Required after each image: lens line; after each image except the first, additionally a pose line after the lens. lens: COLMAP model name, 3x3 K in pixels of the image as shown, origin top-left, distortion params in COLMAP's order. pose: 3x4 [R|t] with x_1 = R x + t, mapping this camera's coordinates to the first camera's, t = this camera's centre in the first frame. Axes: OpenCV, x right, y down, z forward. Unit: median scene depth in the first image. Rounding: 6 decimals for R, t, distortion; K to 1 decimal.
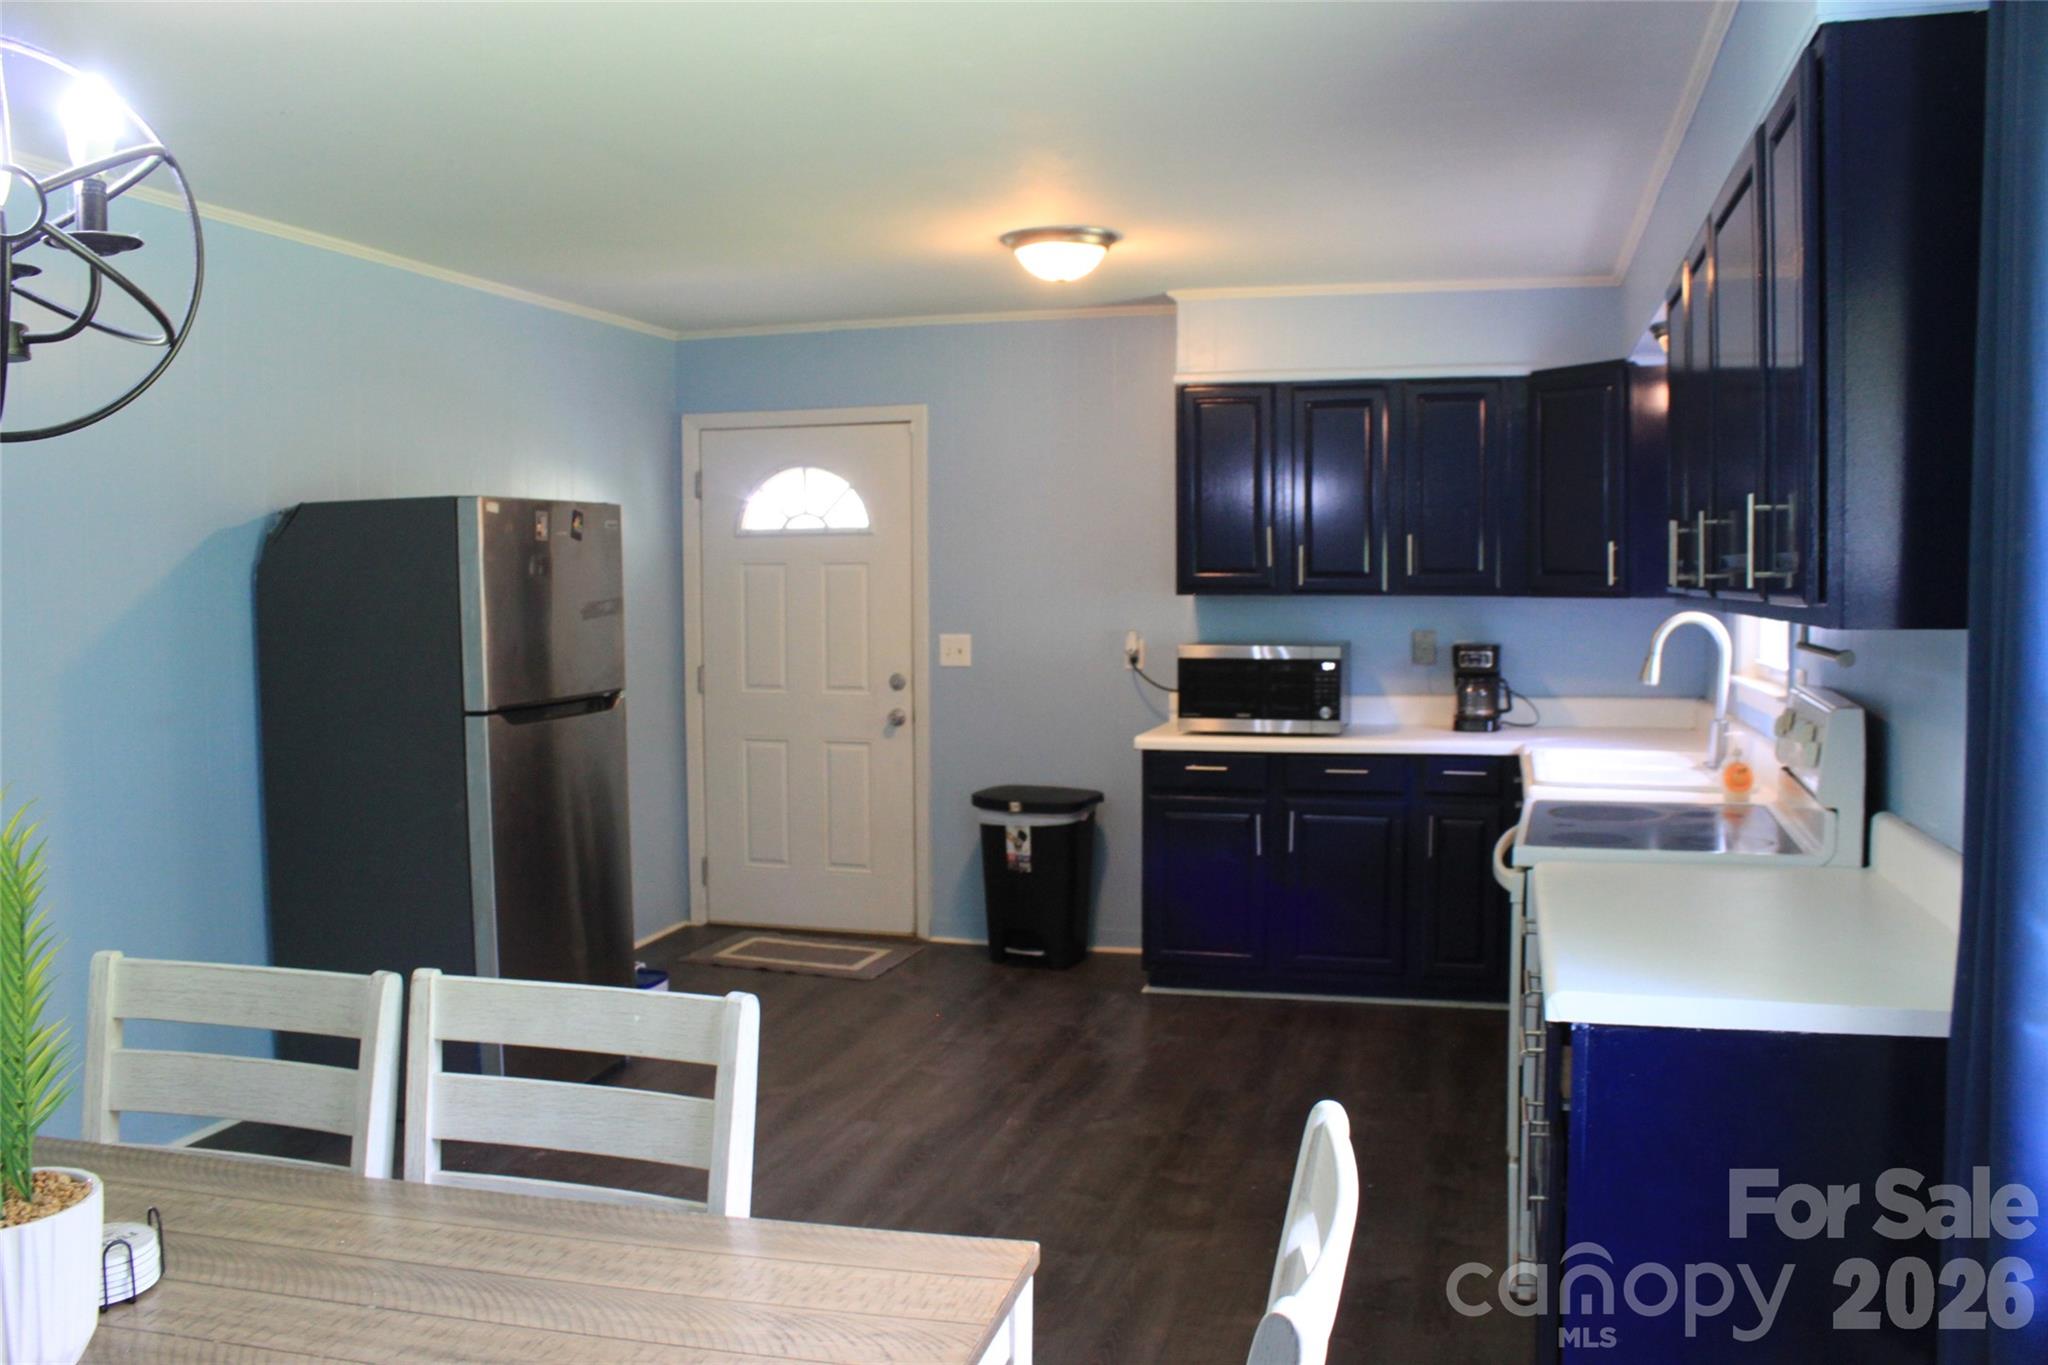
lens RADIAL K [[1686.8, 0, 1011.9], [0, 1686.8, 683.5], [0, 0, 1]] dist [-0.170645, 0.149450]
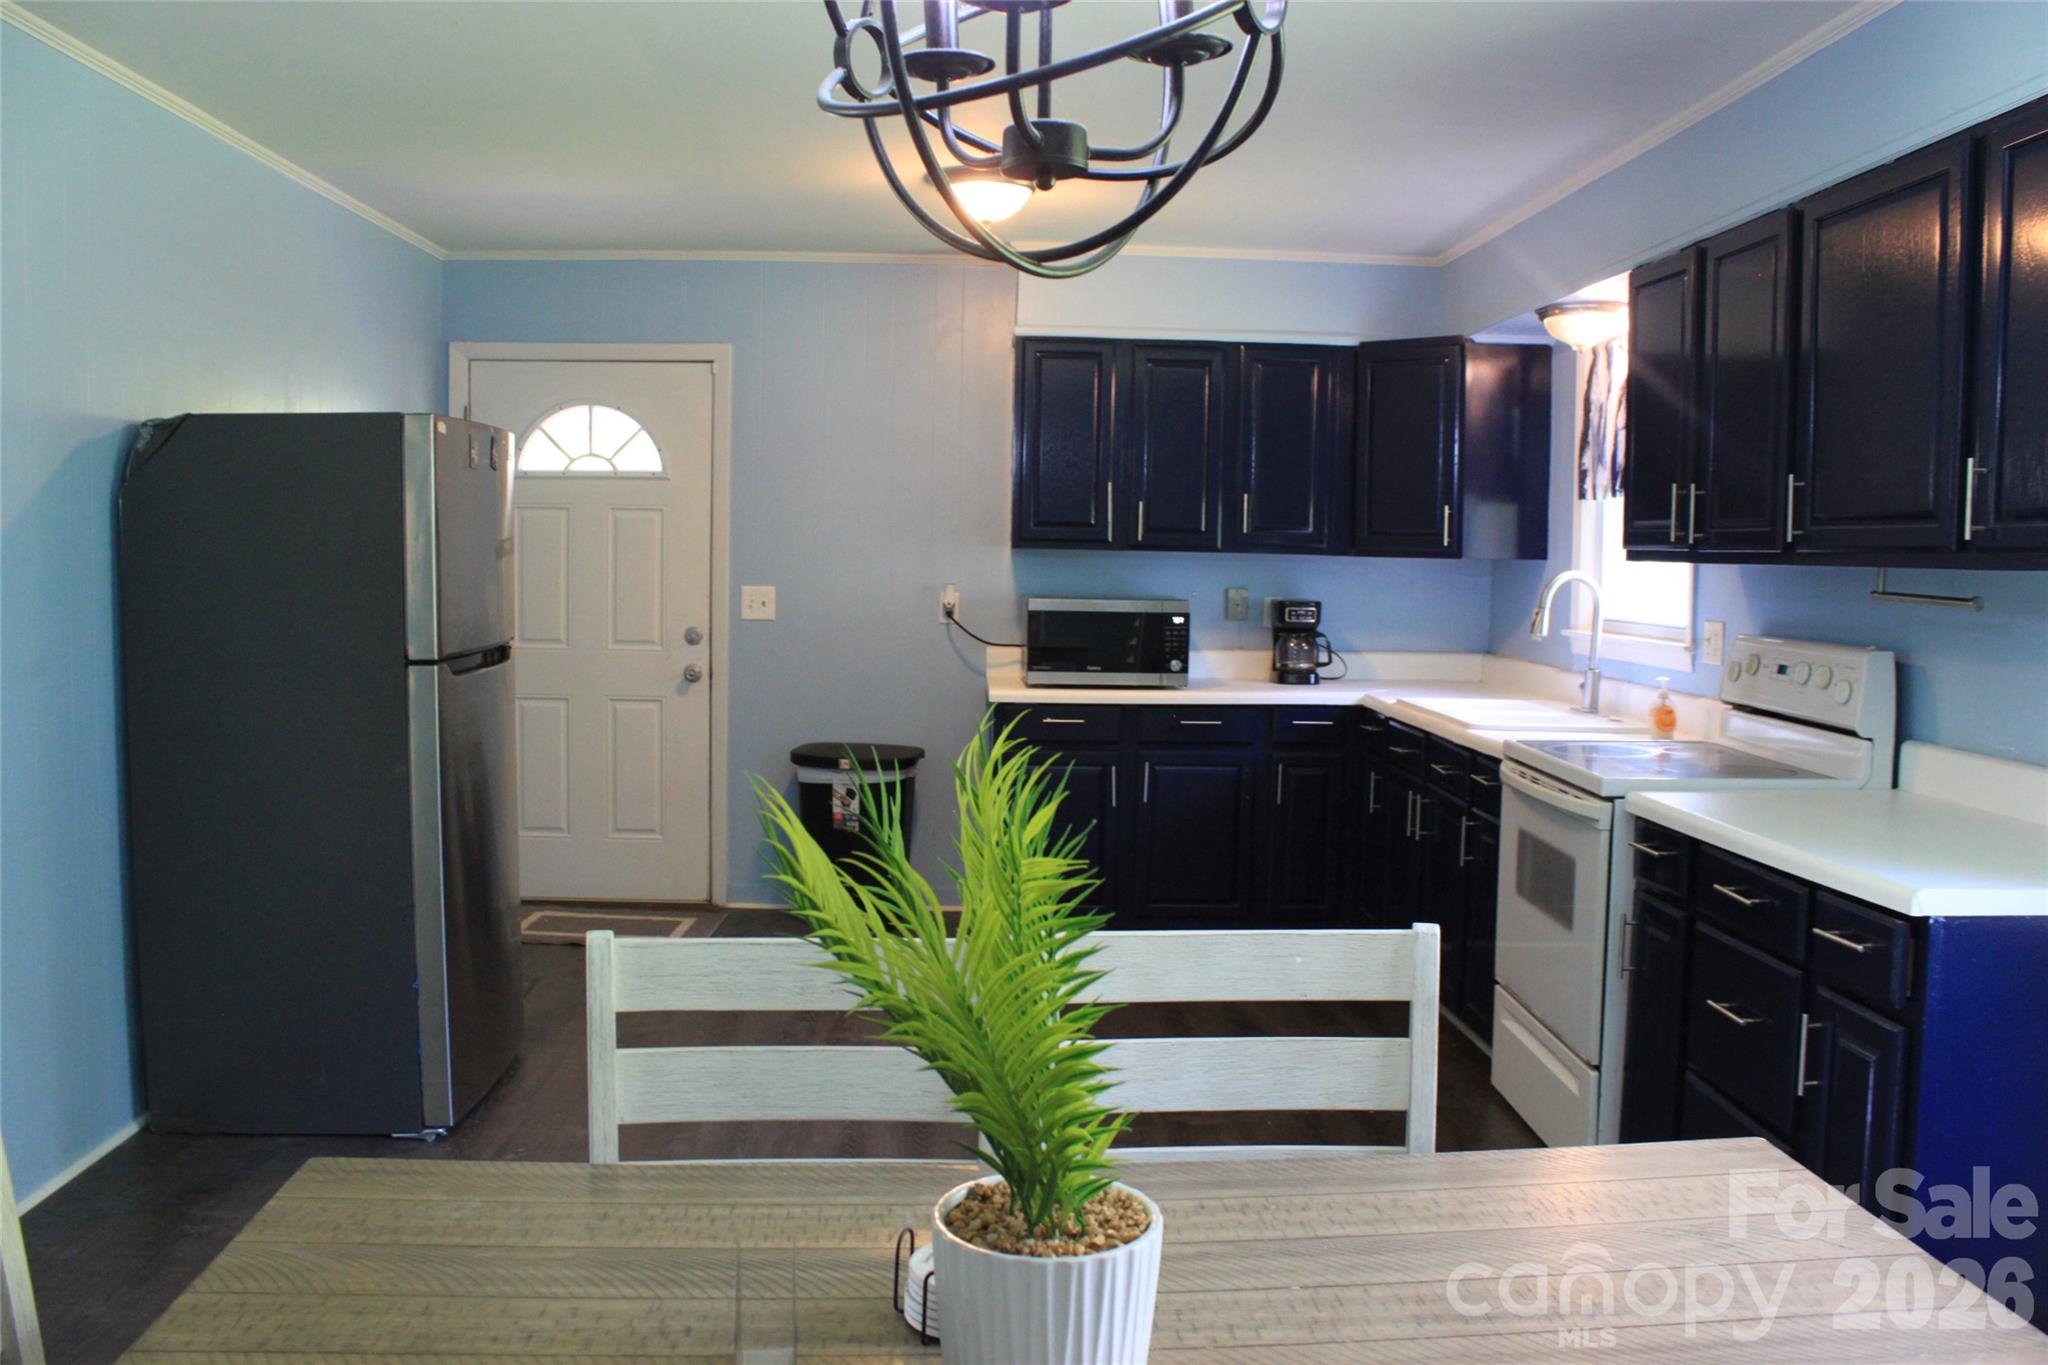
lens RADIAL K [[1686.8, 0, 1006.0], [0, 1686.8, 708.0], [0, 0, 1]] dist [-0.170645, 0.149450]
pose [[0.948499, -0.008653, 0.316661, -0.236488], [-0.001738, 0.999470, 0.032516, 0.010183], [-0.316774, -0.031392, 0.947981, 0.057176]]
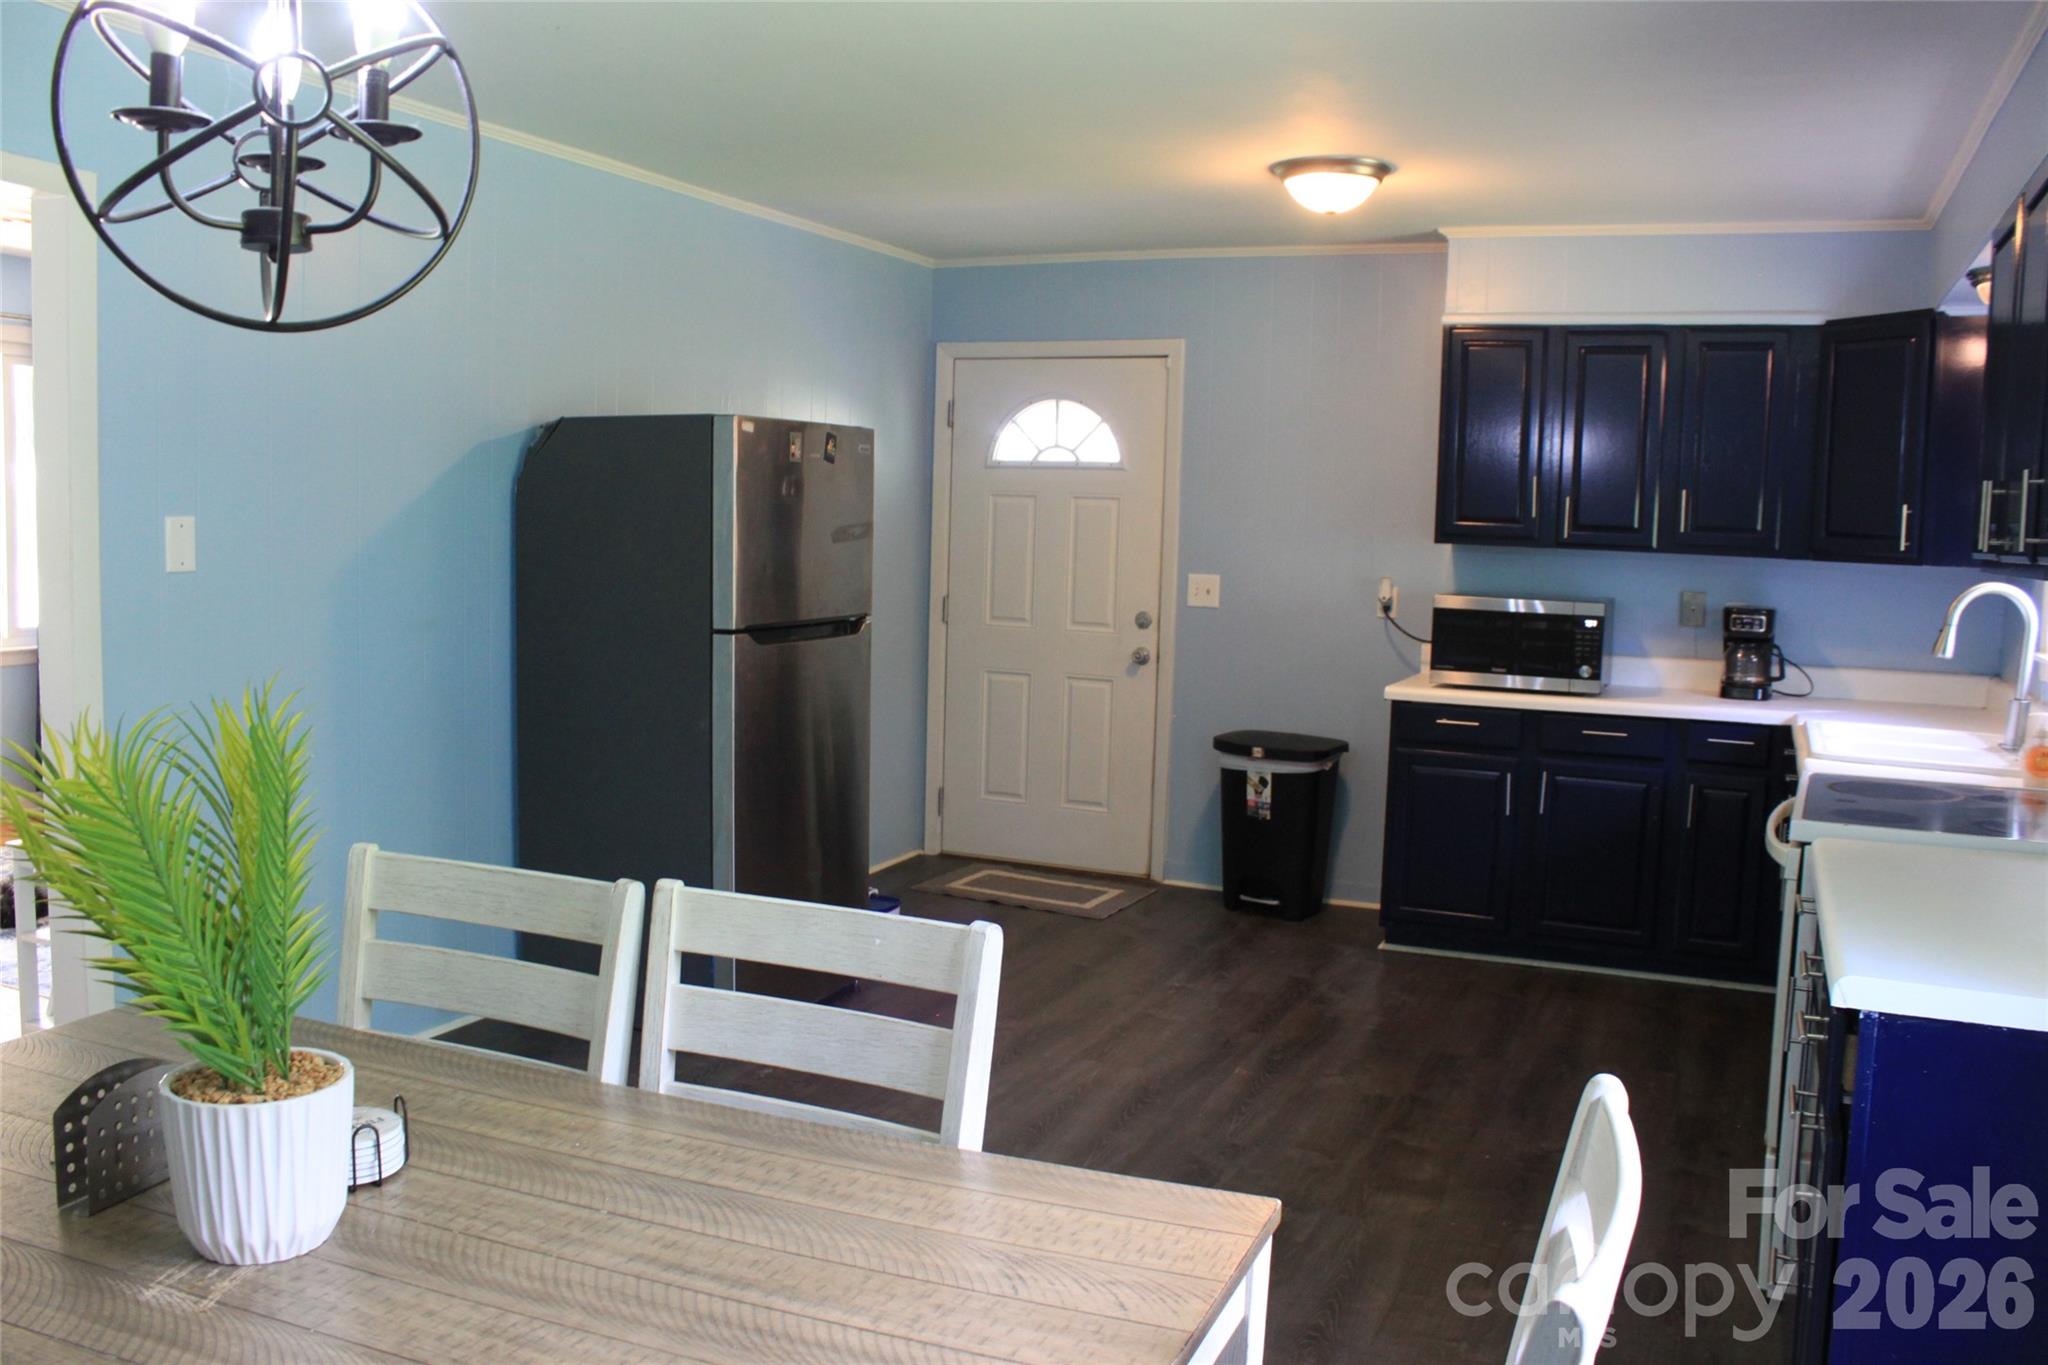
lens RADIAL K [[1686.8, 0, 1008.6], [0, 1686.8, 685.6], [0, 0, 1]] dist [-0.170645, 0.149450]
pose [[0.988899, 0.048166, -0.140568, -0.006230], [-0.043171, 0.998331, 0.038366, 0.003330], [0.142181, -0.031871, 0.989327, 0.012704]]
